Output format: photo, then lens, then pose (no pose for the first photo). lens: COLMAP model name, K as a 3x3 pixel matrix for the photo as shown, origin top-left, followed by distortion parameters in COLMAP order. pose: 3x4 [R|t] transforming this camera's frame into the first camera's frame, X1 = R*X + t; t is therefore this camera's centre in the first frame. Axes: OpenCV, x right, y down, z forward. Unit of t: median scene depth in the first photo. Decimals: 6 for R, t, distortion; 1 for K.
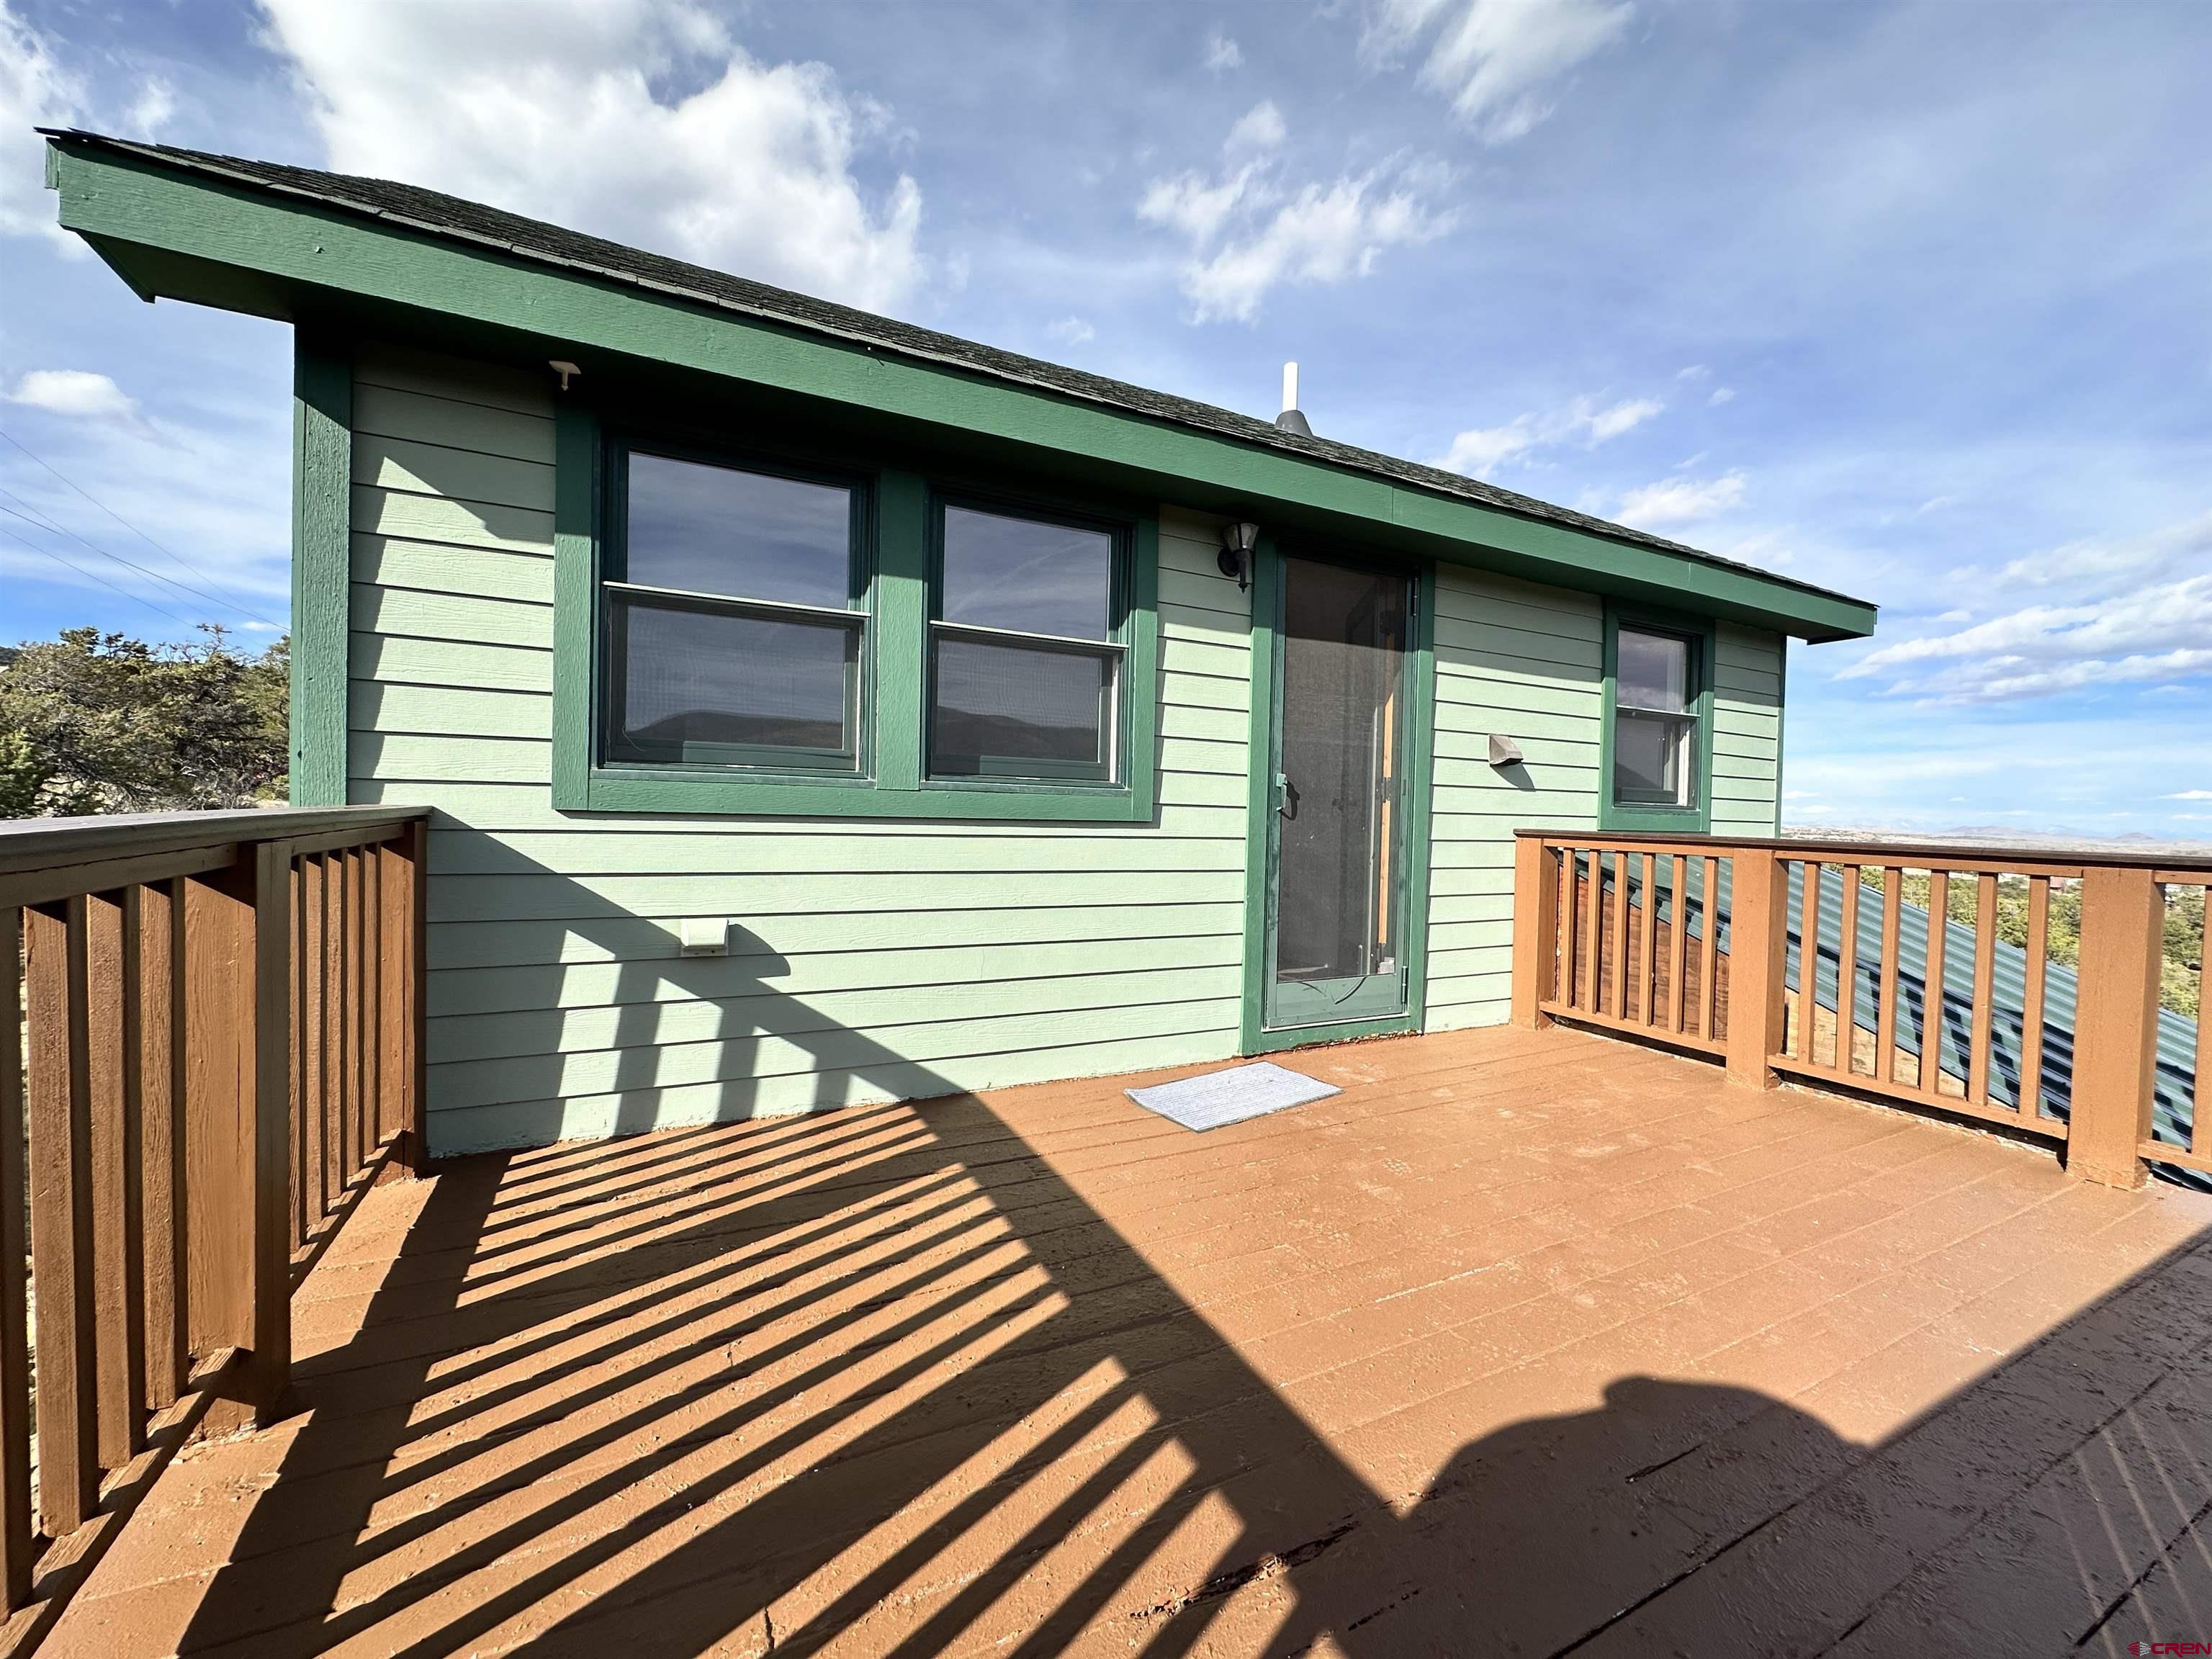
lens RADIAL K [[882.9, 0, 1108.3], [0, 882.9, 829.2], [0, 0, 1]] dist [-0.007822, 0.002643]
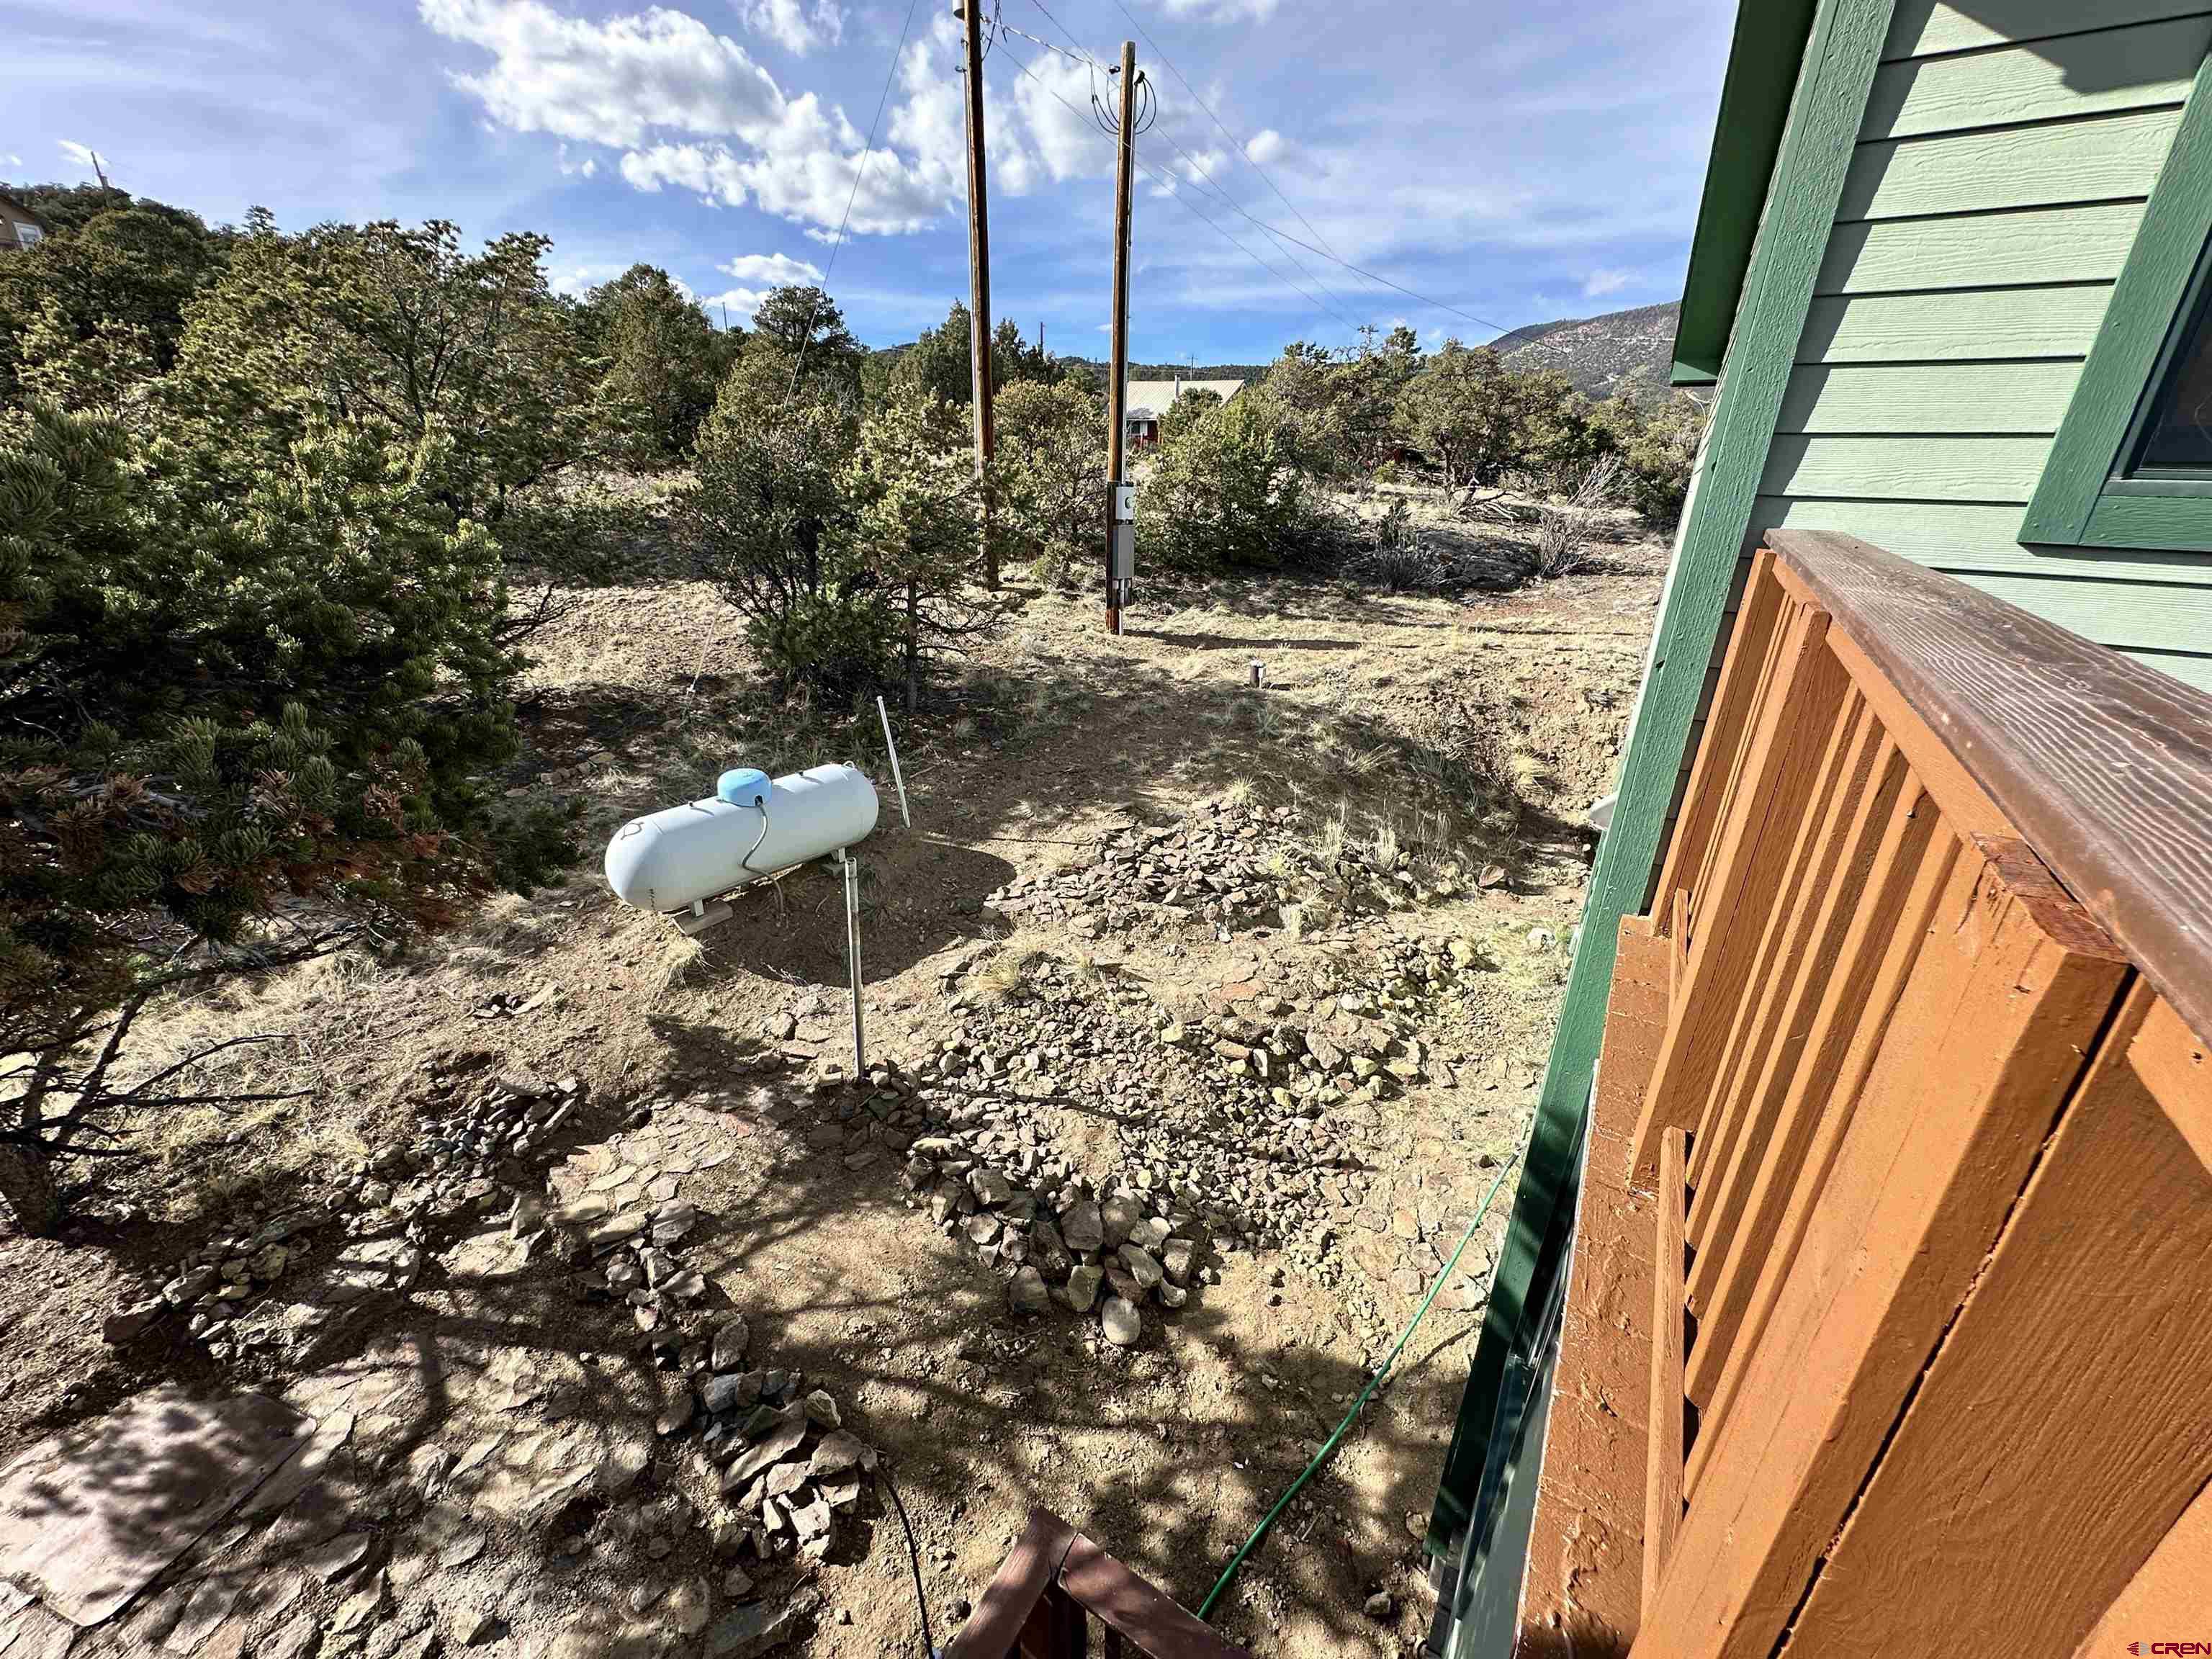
lens RADIAL K [[887.9, 0, 1110.0], [0, 887.9, 833.6], [0, 0, 1]] dist [-0.006865, 0.001881]
pose [[0.518738, 0.313639, -0.795325, -0.366511], [-0.025291, 0.935500, 0.352422, -0.034359], [0.854559, -0.162700, 0.493212, -0.010772]]
